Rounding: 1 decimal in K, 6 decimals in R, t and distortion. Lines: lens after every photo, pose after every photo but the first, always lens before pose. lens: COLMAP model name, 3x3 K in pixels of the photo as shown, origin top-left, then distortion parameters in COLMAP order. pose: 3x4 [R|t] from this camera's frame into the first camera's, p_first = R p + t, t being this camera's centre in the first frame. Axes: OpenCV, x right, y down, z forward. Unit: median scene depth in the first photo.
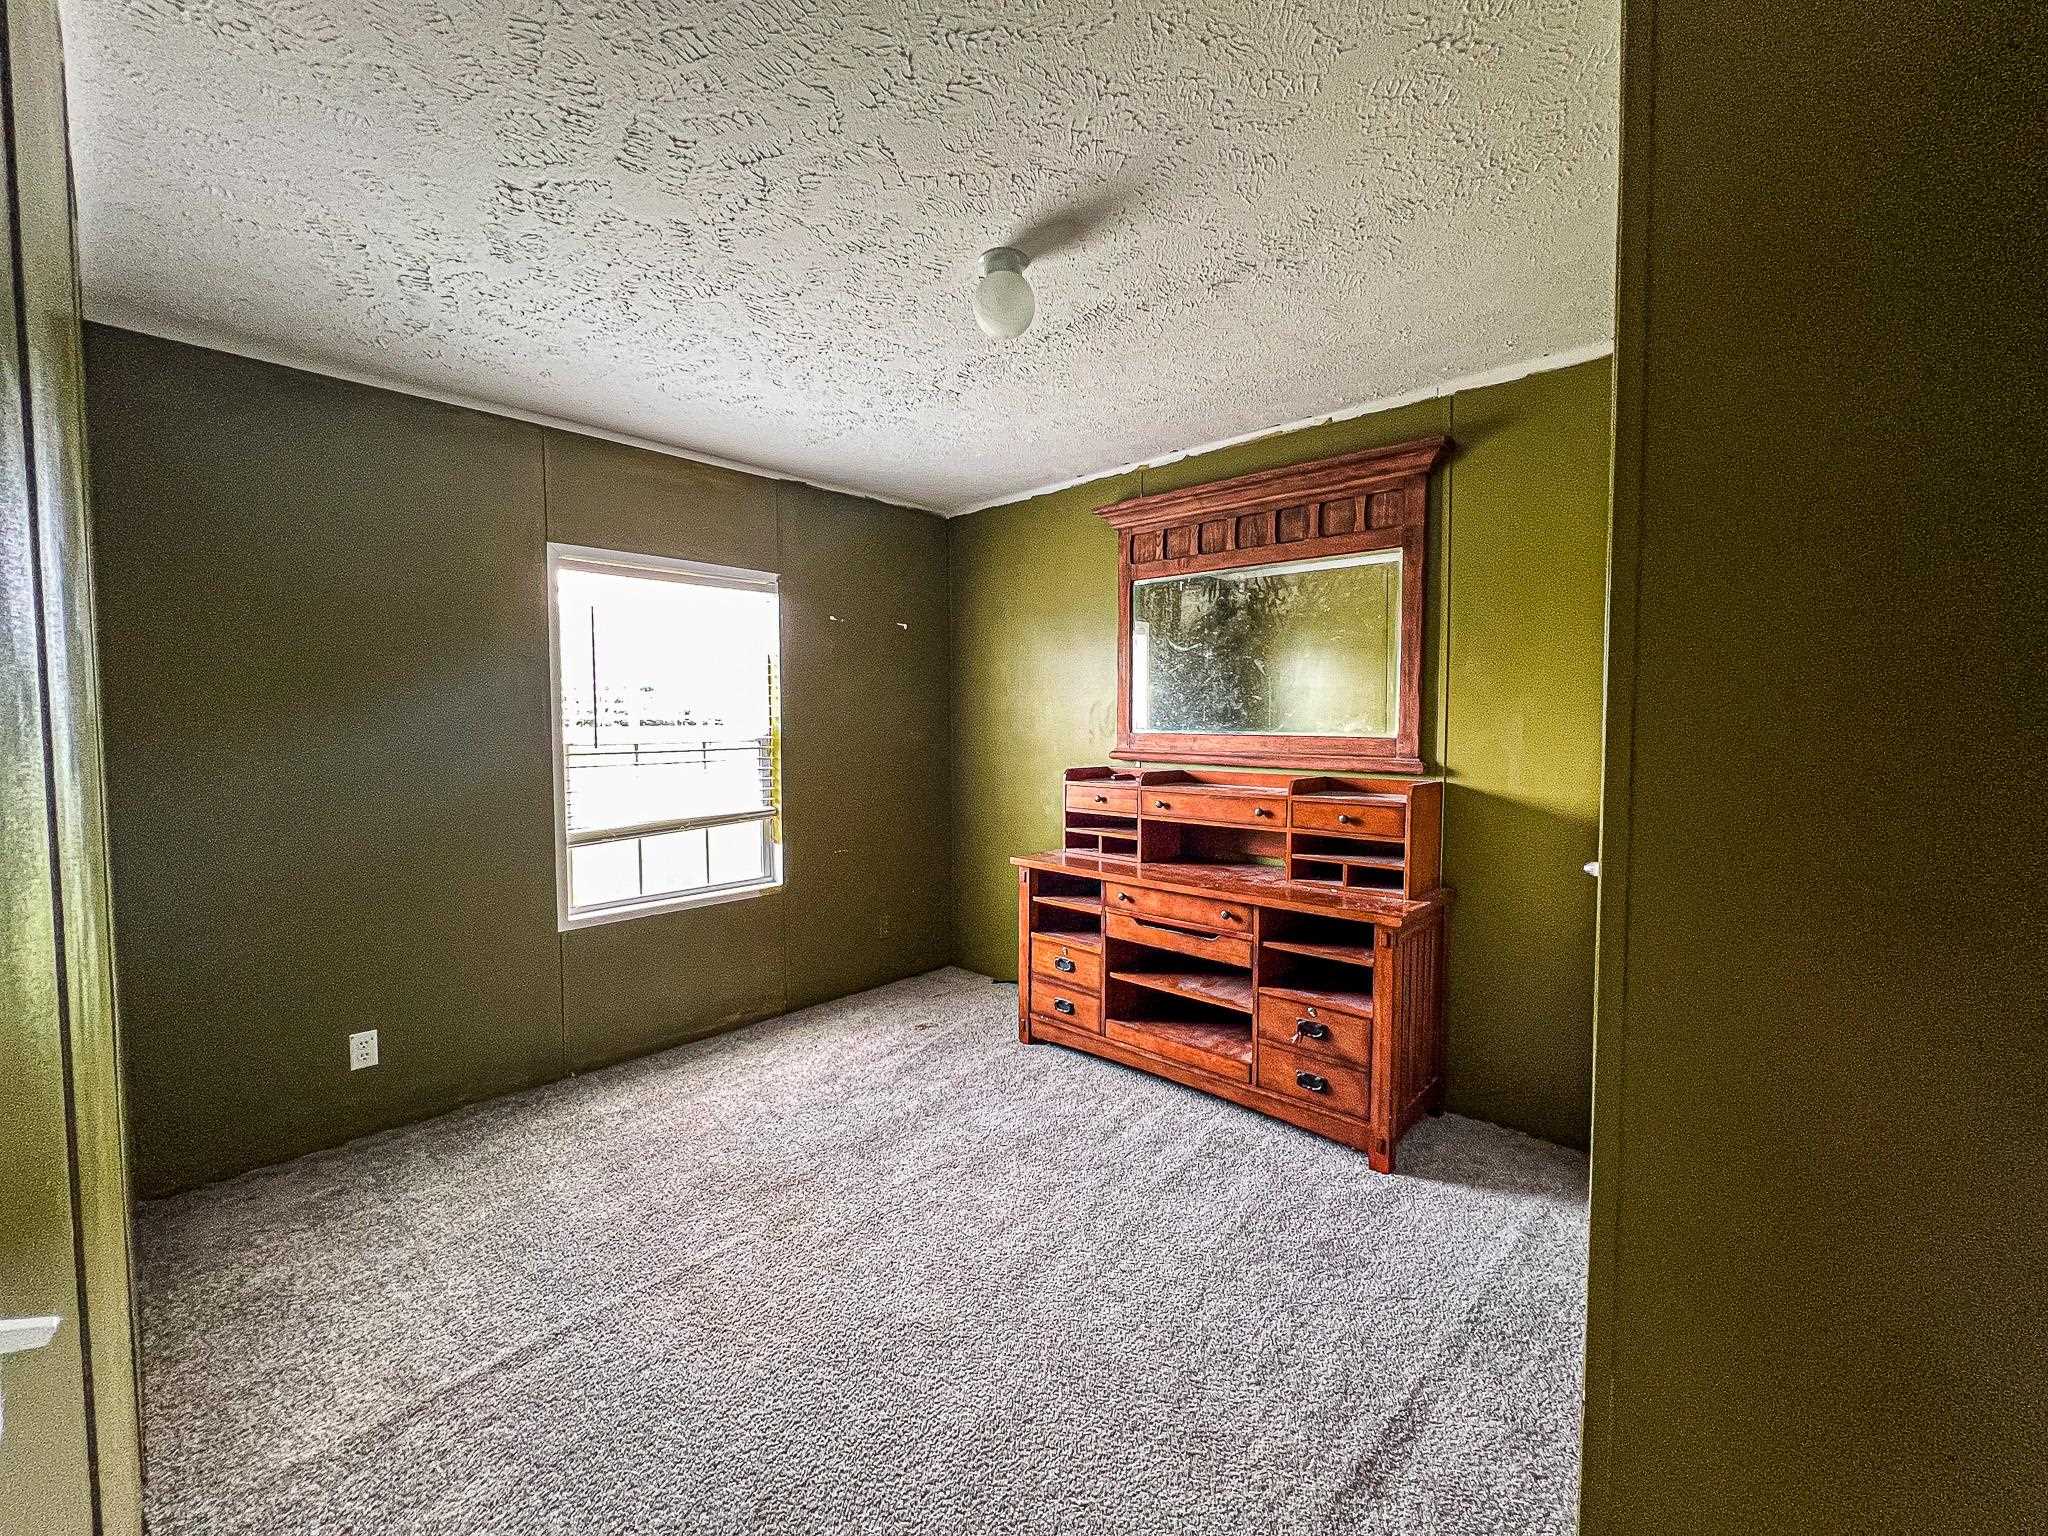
lens RADIAL K [[824.9, 0, 1026.4], [0, 824.9, 764.6], [0, 0, 1]] dist [-0.003300, 0.000805]
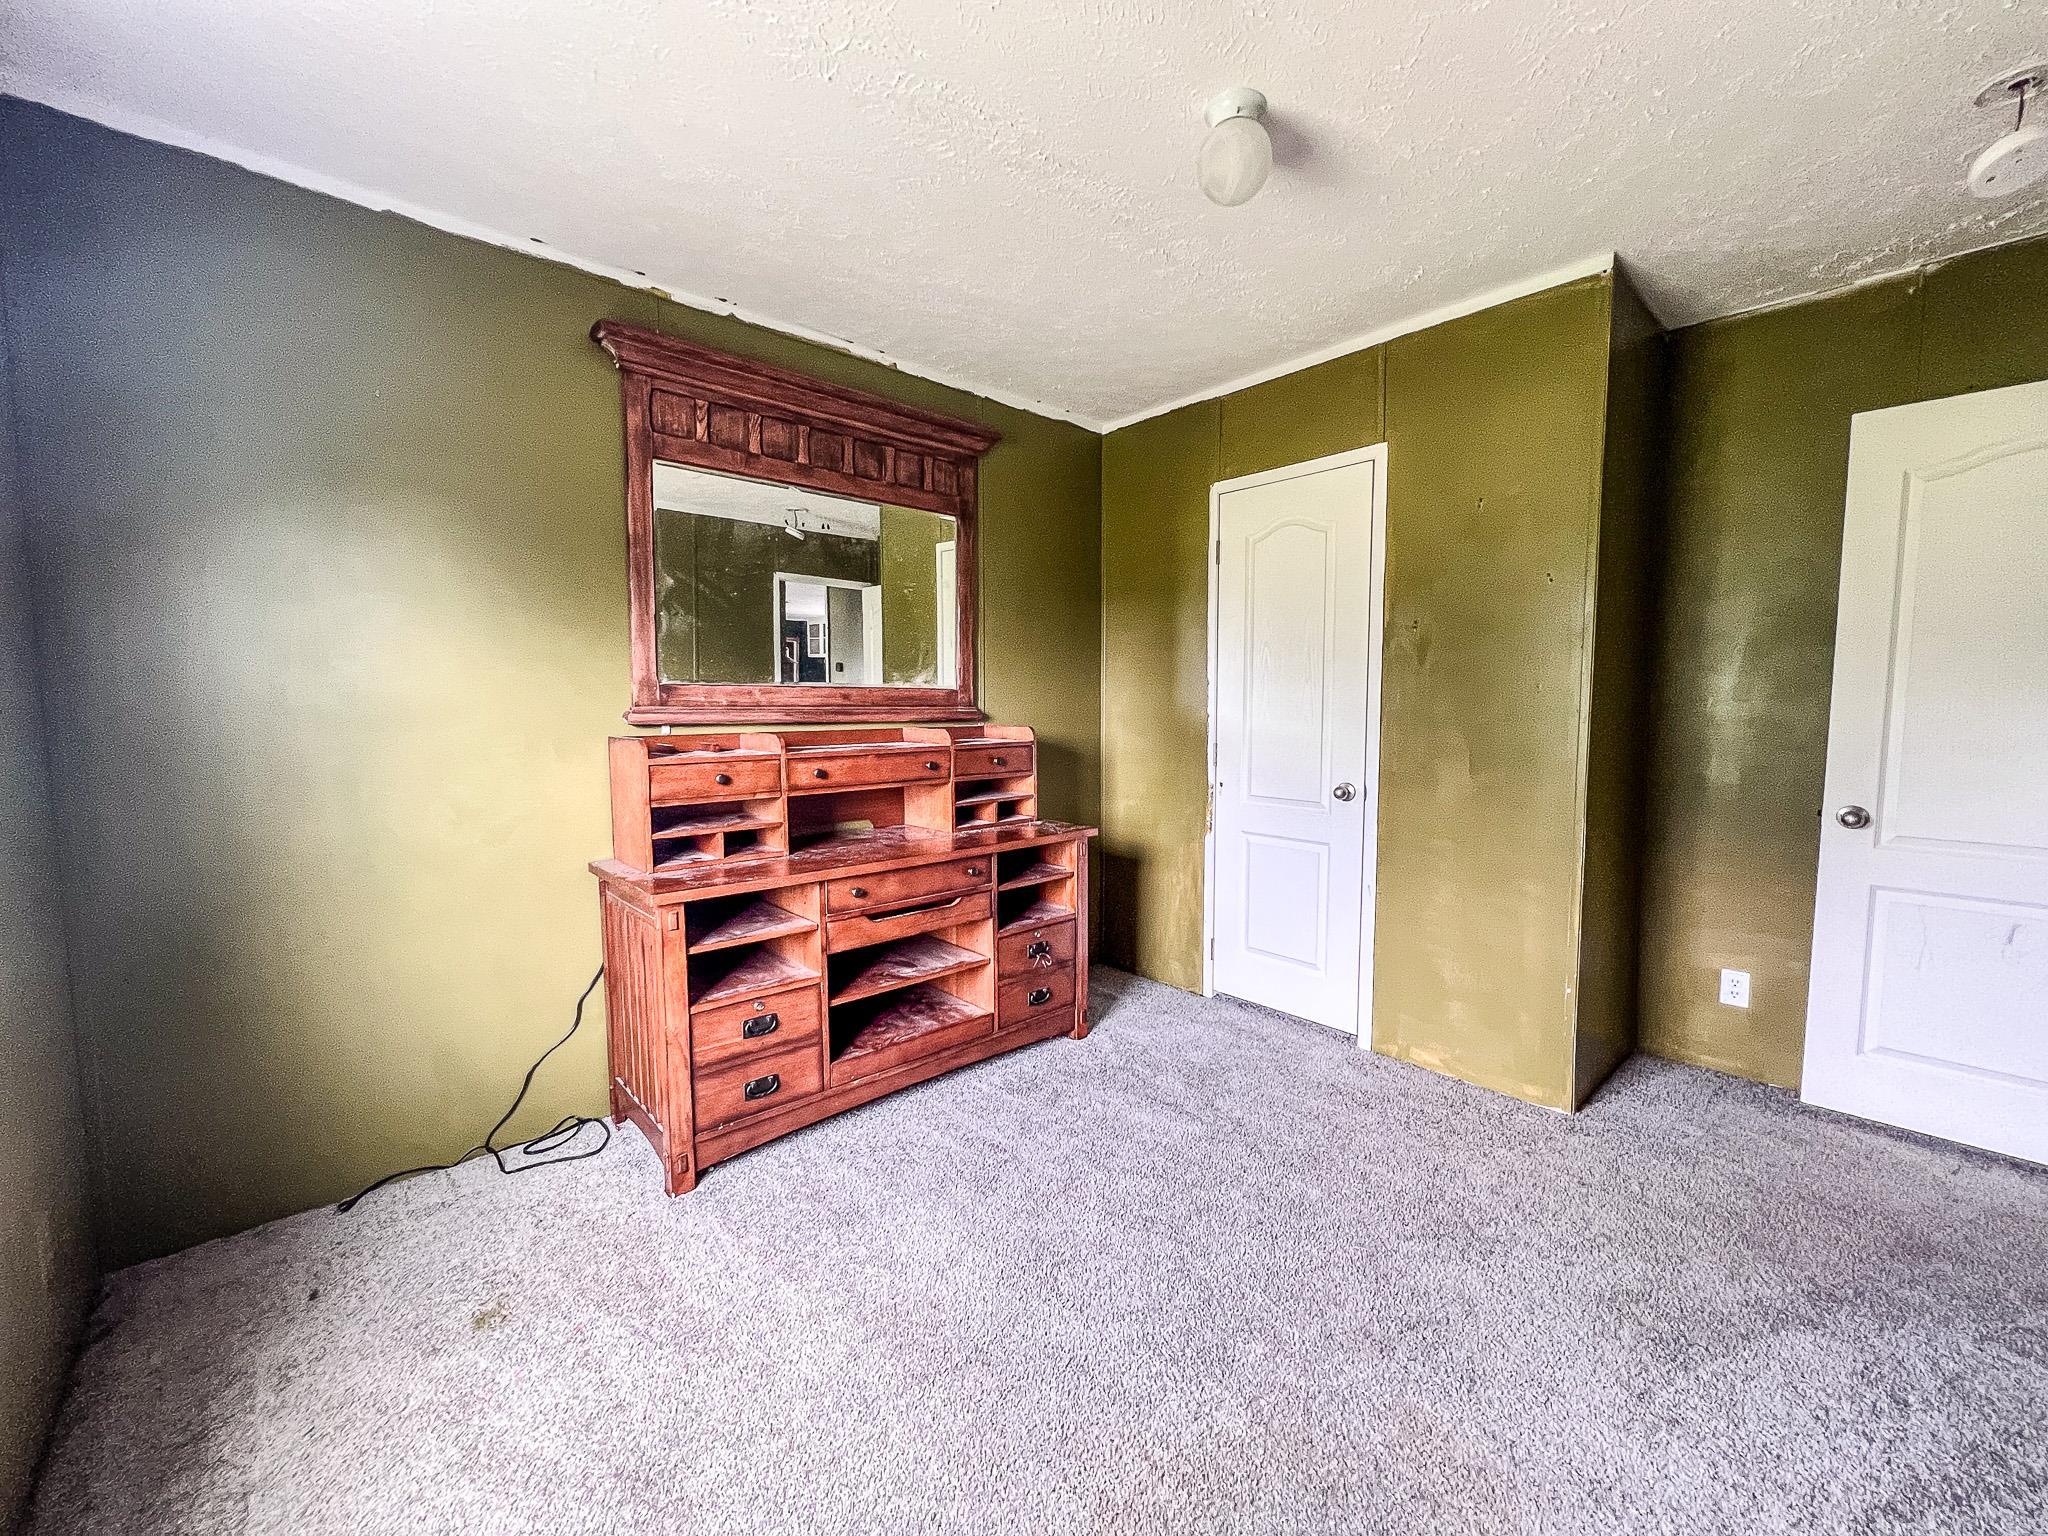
lens RADIAL K [[824.9, 0, 1015.5], [0, 824.9, 762.5], [0, 0, 1]] dist [-0.003300, 0.000805]
pose [[0.103379, -0.077960, 0.991582, -0.665800], [0.051704, 0.995997, 0.072916, -0.010370], [-0.993297, 0.043731, 0.106996, 0.816122]]
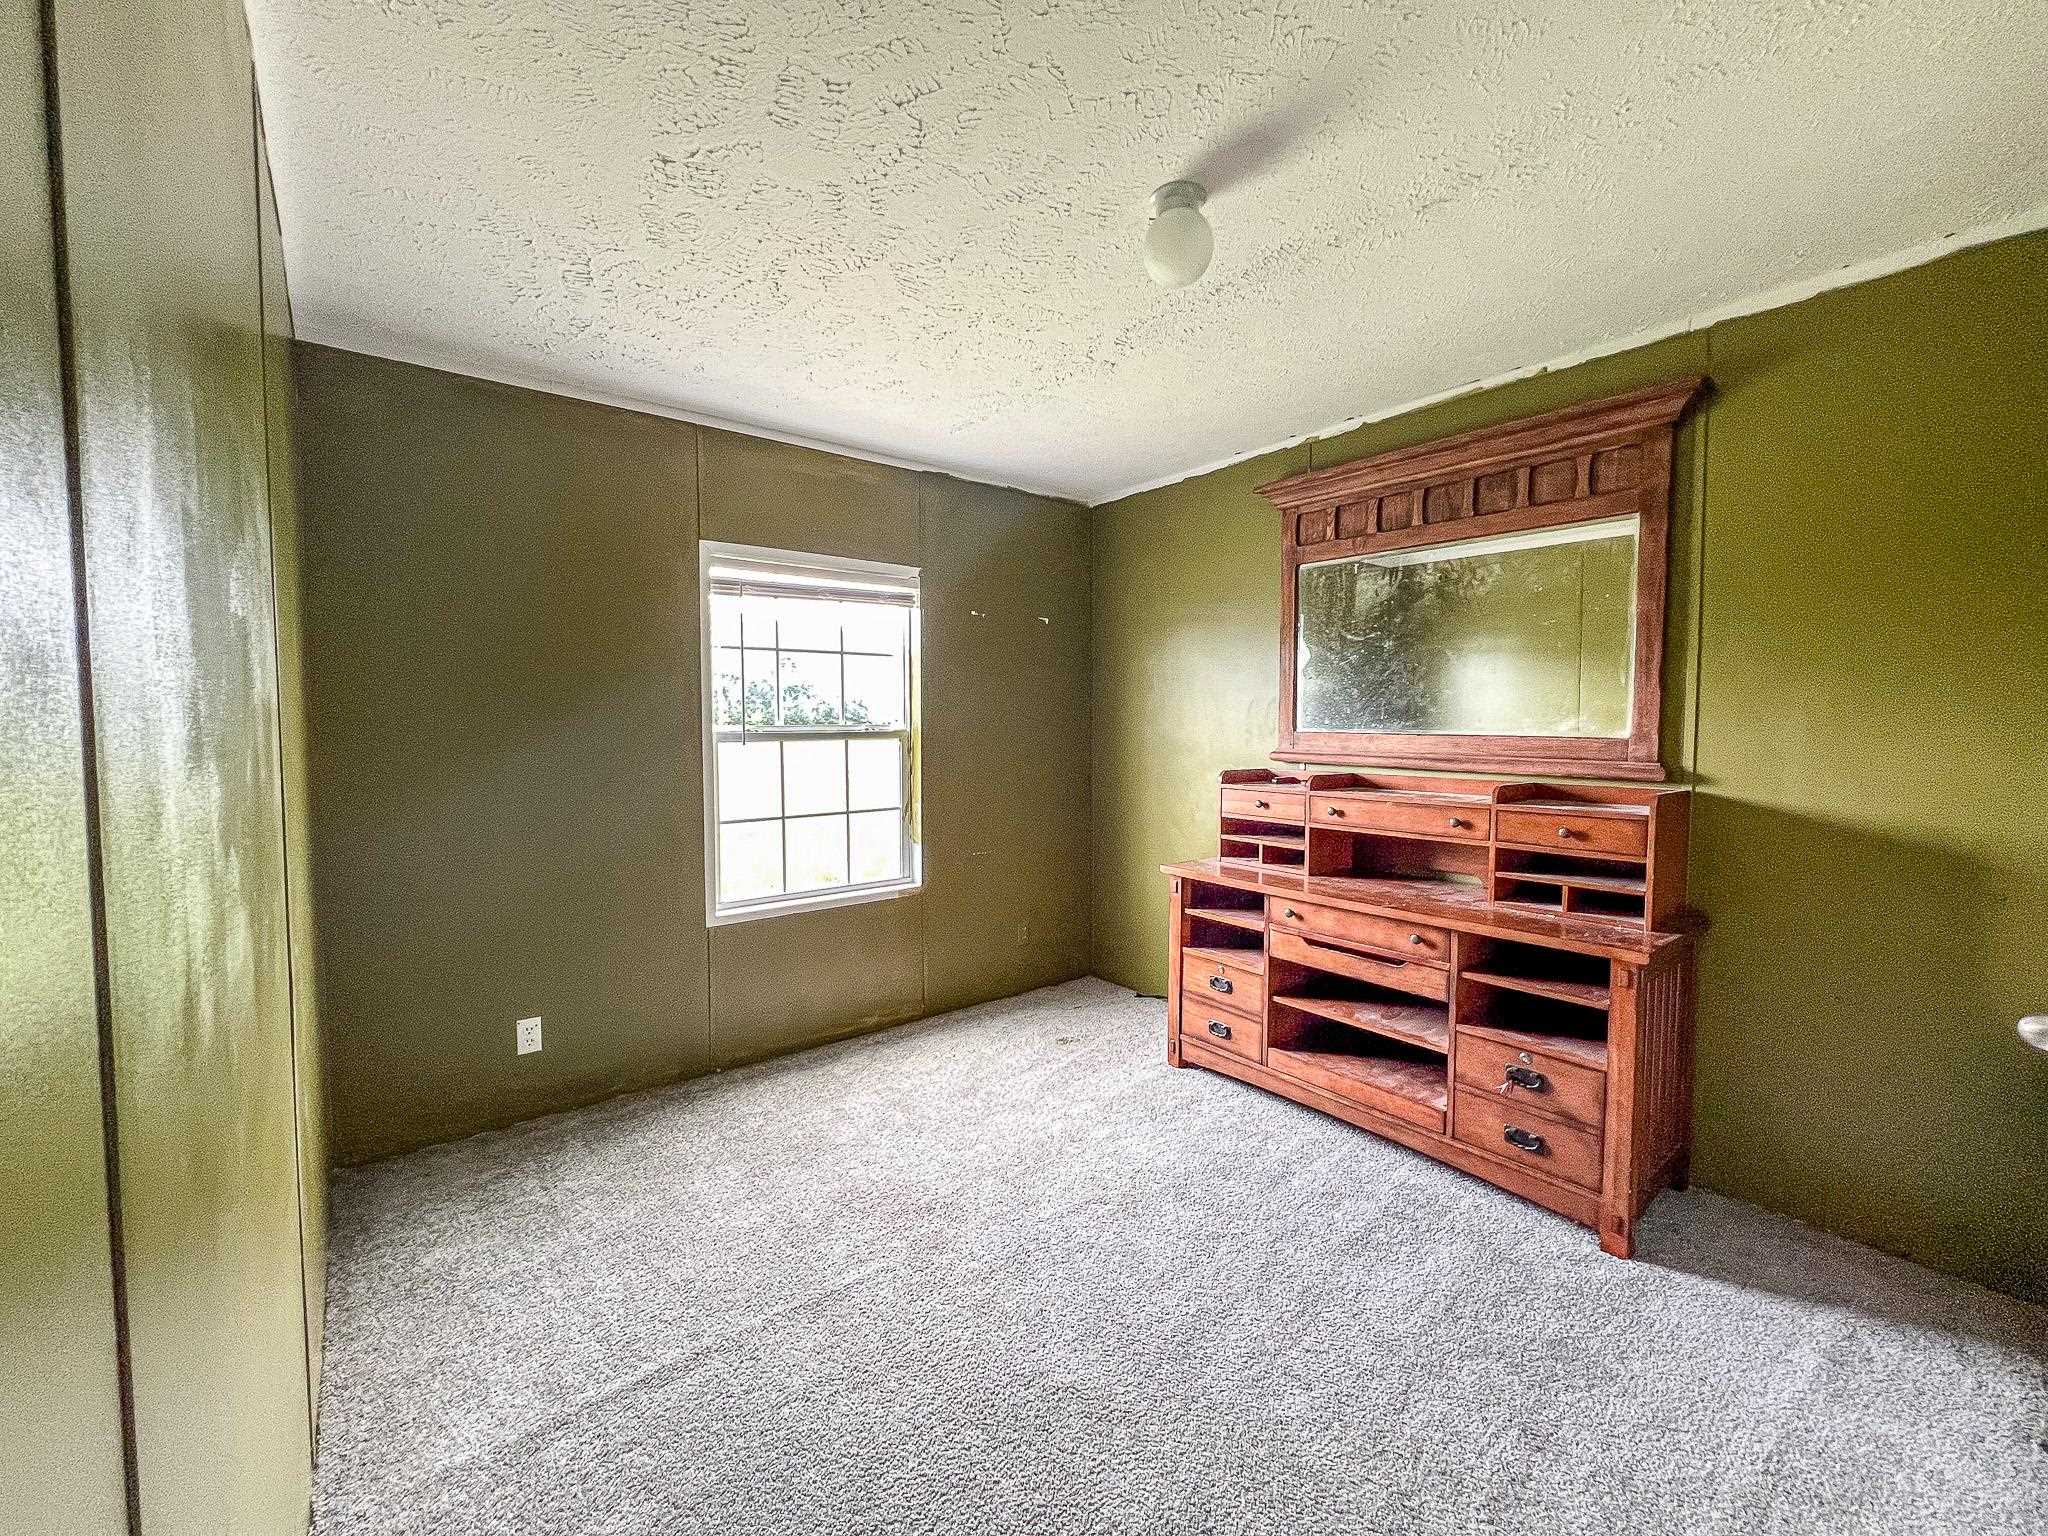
lens RADIAL K [[824.9, 0, 1028.7], [0, 824.9, 765.3], [0, 0, 1]] dist [-0.003300, 0.000805]
pose [[0.988759, 0.009876, -0.149189, -0.034749], [-0.009912, 0.999951, 0.000507, 0.001133], [0.149187, 0.000978, 0.988809, 0.071090]]
